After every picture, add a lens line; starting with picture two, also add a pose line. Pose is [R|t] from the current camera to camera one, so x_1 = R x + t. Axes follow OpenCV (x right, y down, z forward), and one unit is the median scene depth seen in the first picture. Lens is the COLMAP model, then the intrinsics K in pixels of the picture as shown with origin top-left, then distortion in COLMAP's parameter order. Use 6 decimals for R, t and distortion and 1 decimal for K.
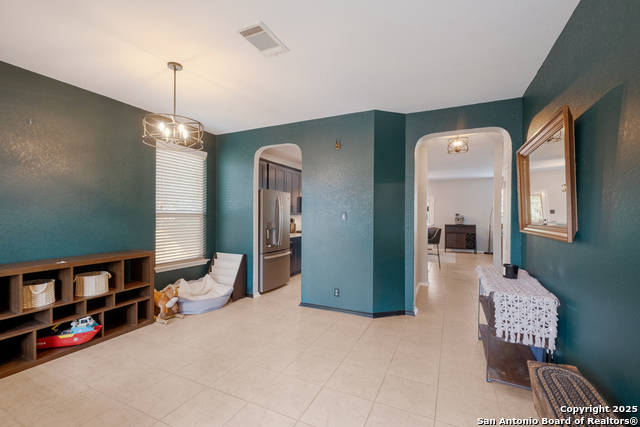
lens RADIAL K [[272.1, 0, 320.4], [0, 272.1, 211.5], [0, 0, 1]] dist [-0.000054, -0.001142]
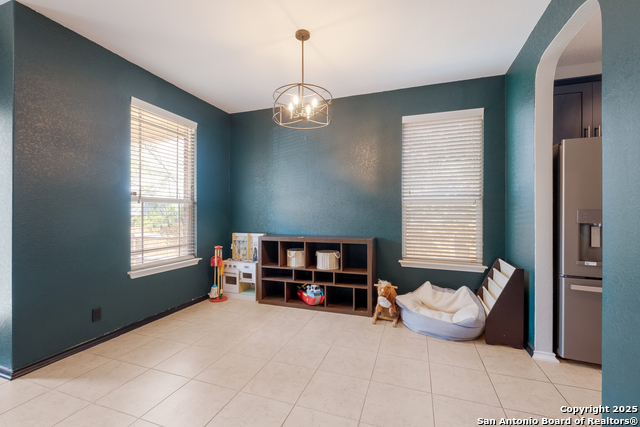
lens RADIAL K [[272.1, 0, 320.4], [0, 272.1, 211.5], [0, 0, 1]] dist [-0.000054, -0.001142]
pose [[0.105176, -0.006621, -0.994432, 0.324409], [0.015925, 0.999861, -0.004973, 0.056233], [0.994326, -0.015313, 0.105267, 0.802547]]
